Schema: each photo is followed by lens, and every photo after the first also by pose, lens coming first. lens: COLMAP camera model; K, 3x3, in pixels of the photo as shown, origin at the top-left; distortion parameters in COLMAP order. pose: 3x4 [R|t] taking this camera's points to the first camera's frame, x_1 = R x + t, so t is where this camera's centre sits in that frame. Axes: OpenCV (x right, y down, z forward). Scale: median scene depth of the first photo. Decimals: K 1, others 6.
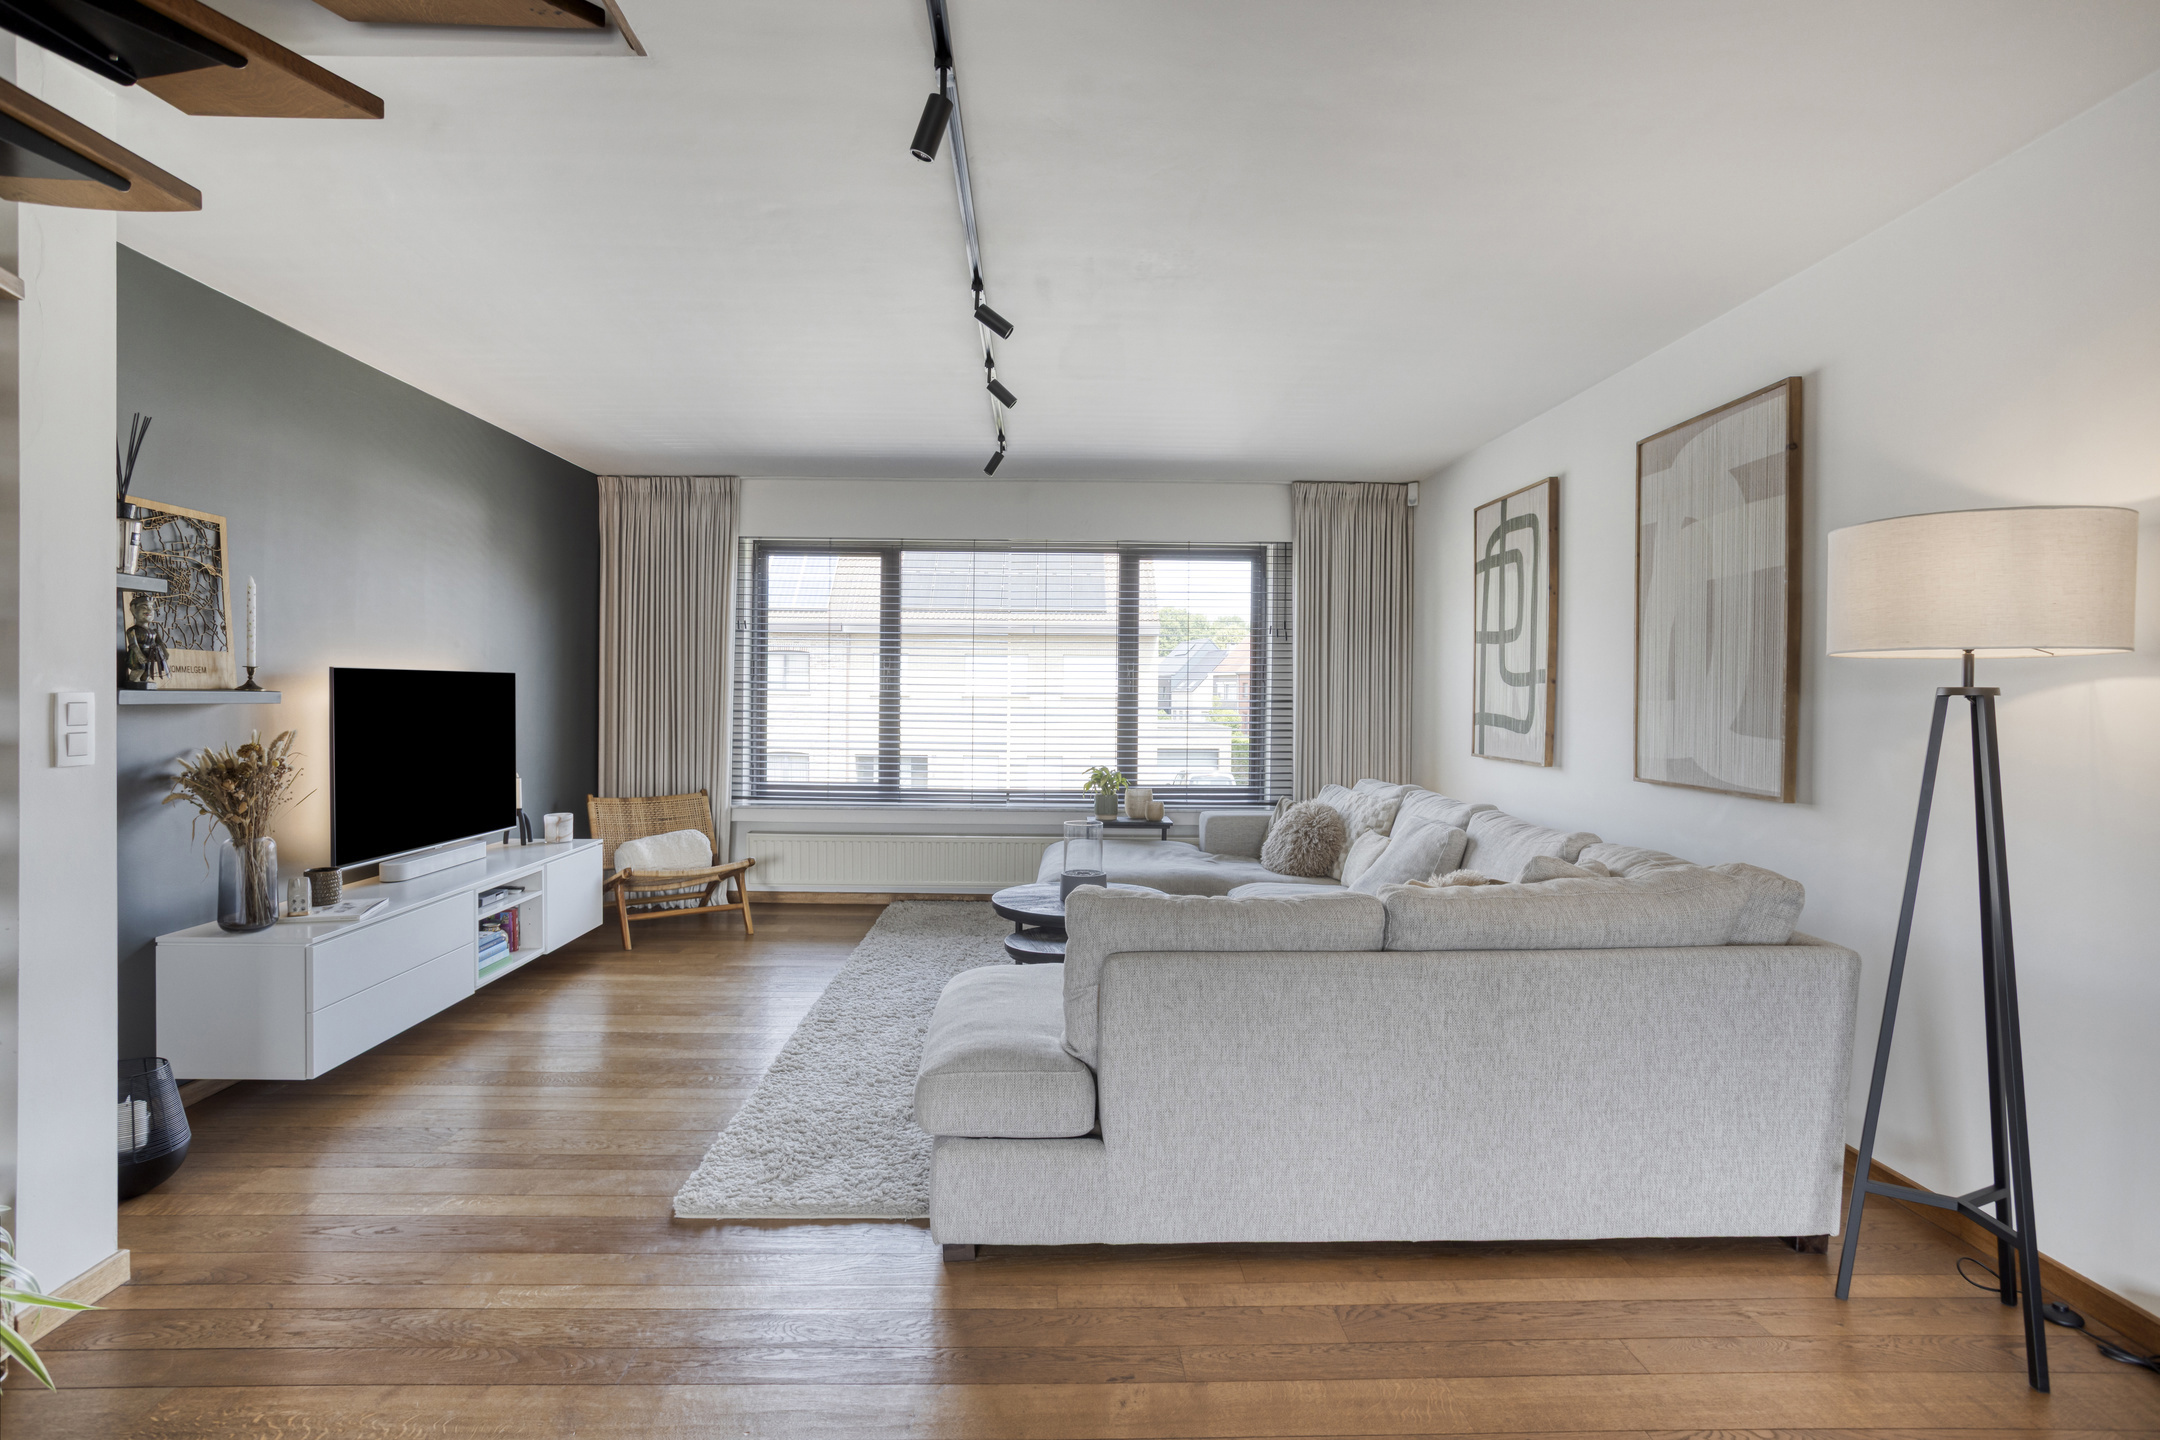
lens RADIAL K [[1096.1, 0, 1074.7], [0, 1096.1, 705.3], [0, 0, 1]] dist [-0.059690, 0.033737]
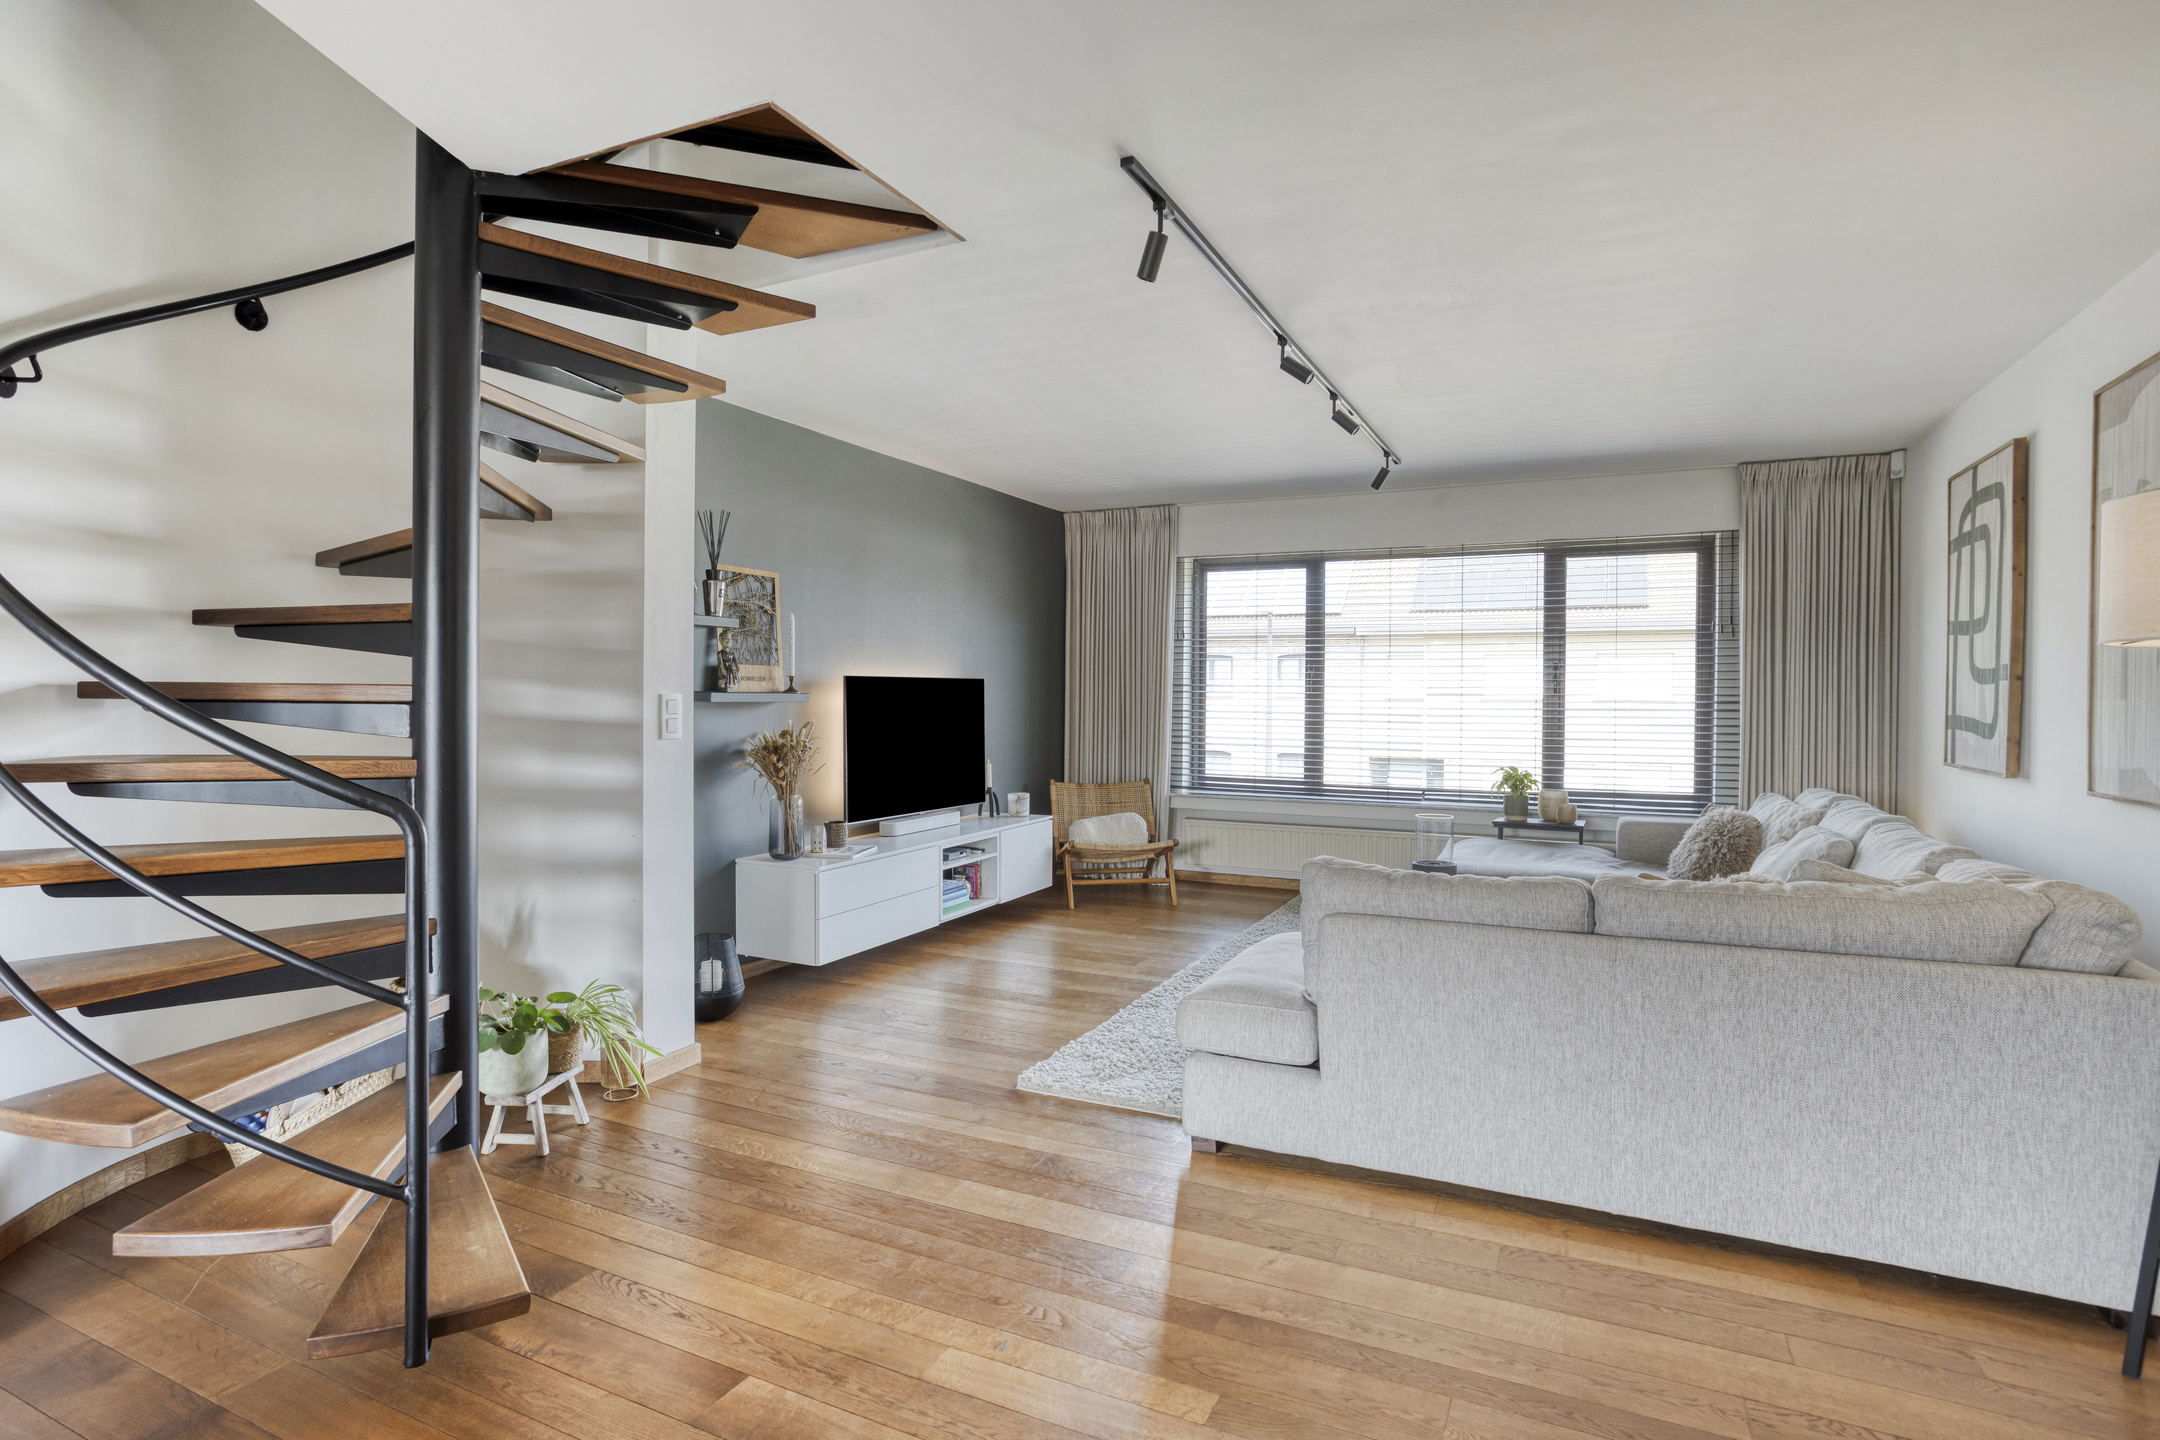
lens RADIAL K [[1096.1, 0, 1074.7], [0, 1096.1, 705.3], [0, 0, 1]] dist [-0.059690, 0.033737]
pose [[0.888792, 0.001559, -0.458308, 0.244603], [-0.002859, 0.999994, -0.002143, 0.004743], [0.458302, 0.003215, 0.888791, -0.127625]]
